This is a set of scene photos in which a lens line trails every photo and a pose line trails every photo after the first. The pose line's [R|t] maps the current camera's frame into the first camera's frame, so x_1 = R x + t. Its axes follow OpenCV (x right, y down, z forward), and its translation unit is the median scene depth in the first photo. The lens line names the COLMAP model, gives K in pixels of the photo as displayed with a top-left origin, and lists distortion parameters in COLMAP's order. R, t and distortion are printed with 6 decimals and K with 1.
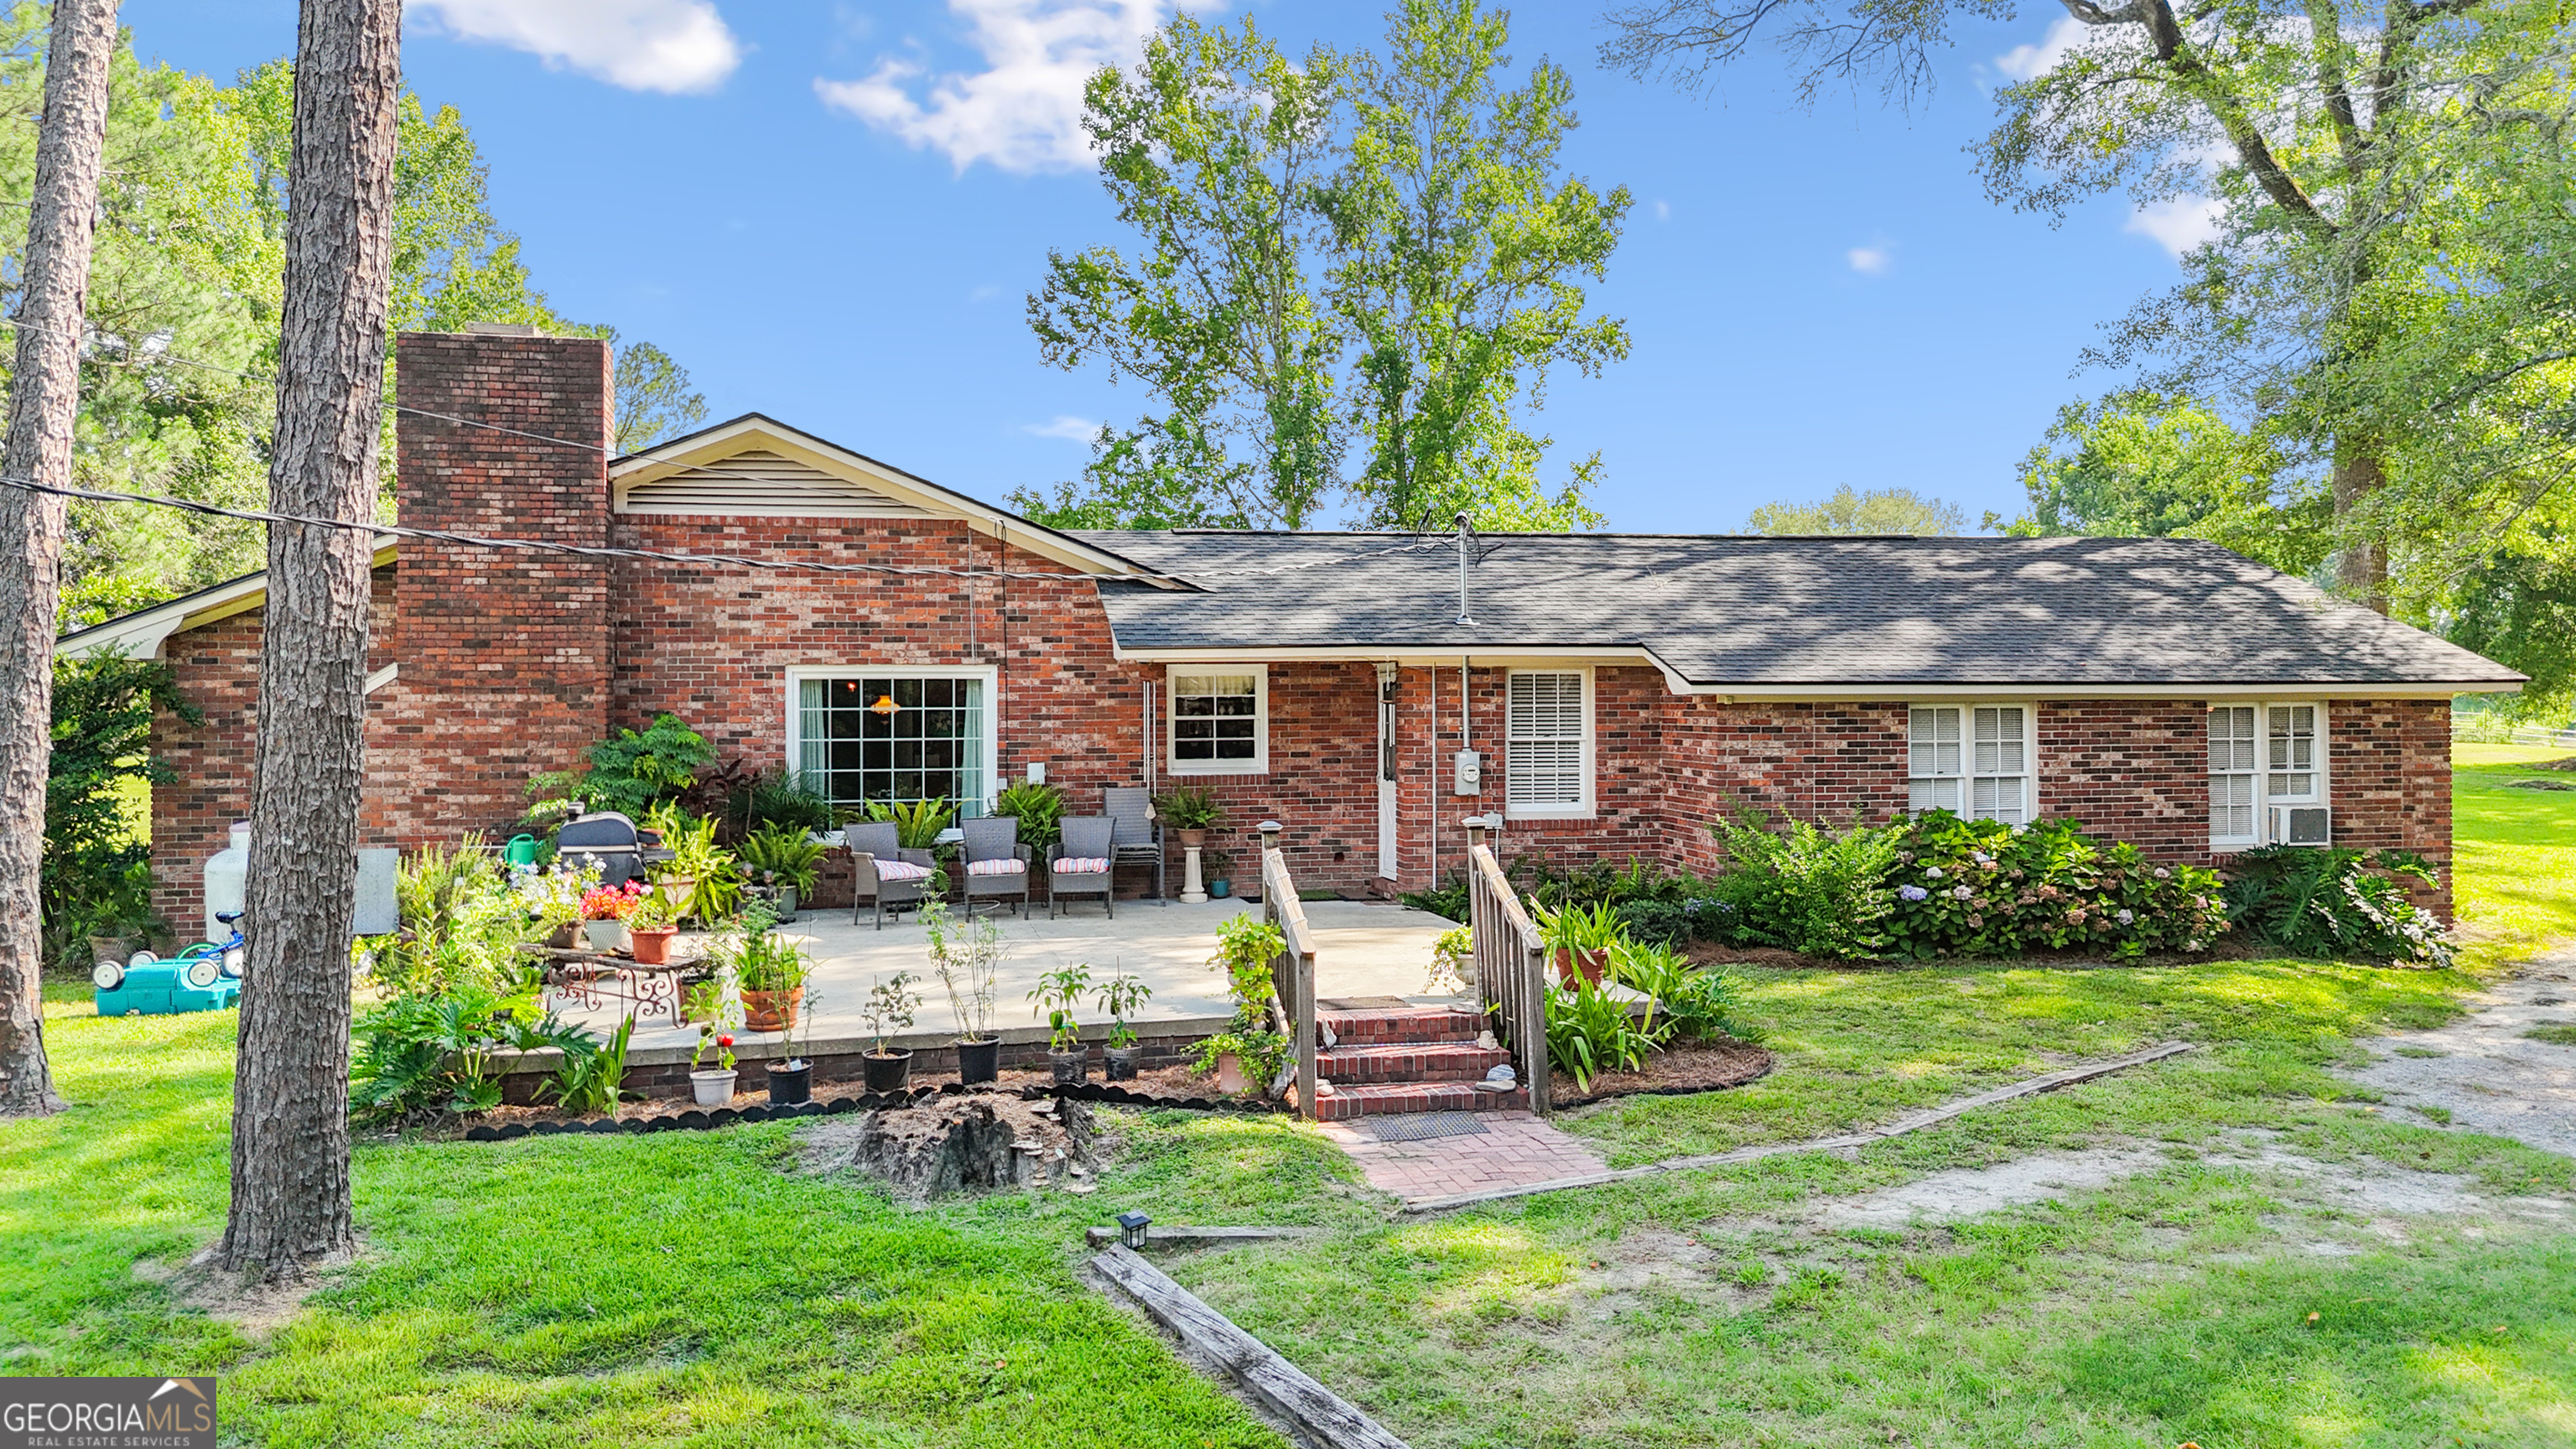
lens RADIAL K [[1947.2, 0, 1285.2], [0, 1947.2, 732.7], [0, 0, 1]] dist [0.050834, -0.003551]
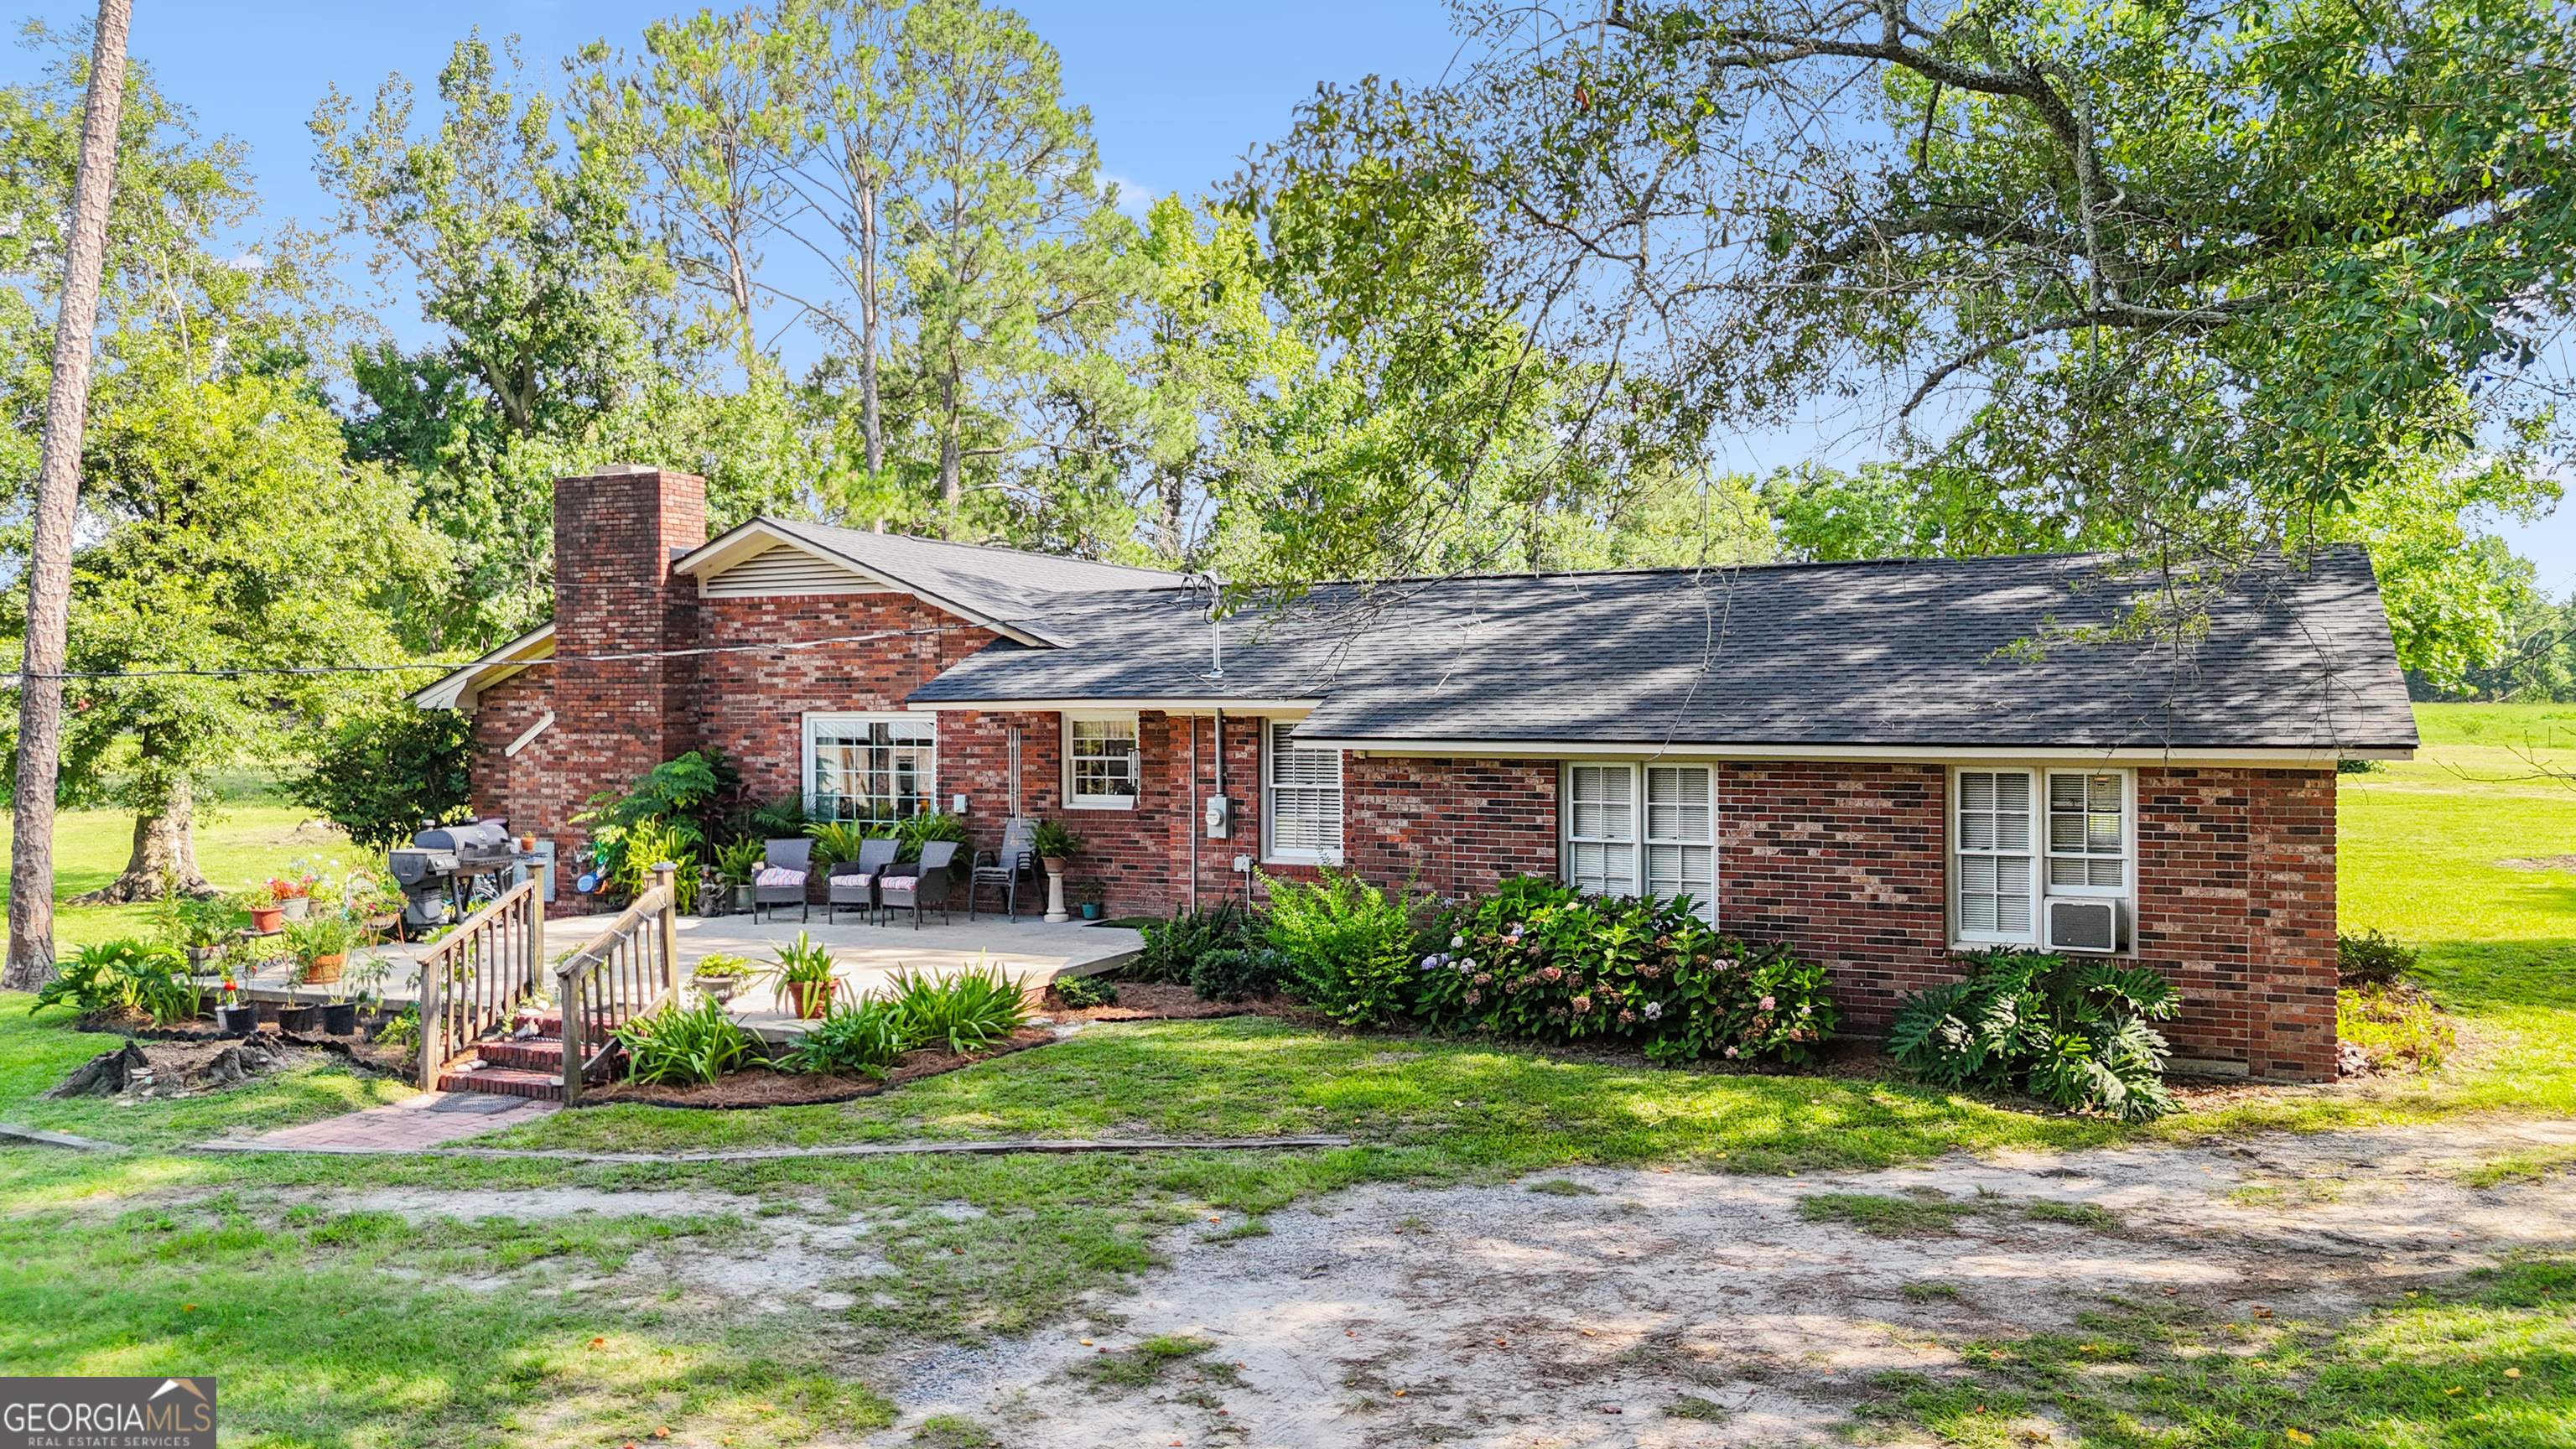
lens RADIAL K [[1947.2, 0, 1282.8], [0, 1947.2, 719.4], [0, 0, 1]] dist [0.050834, -0.003551]
pose [[0.789643, 0.008744, -0.613504, 0.768014], [-0.012817, 0.999915, -0.002245, -0.030424], [0.613432, 0.009636, 0.789689, 0.185796]]
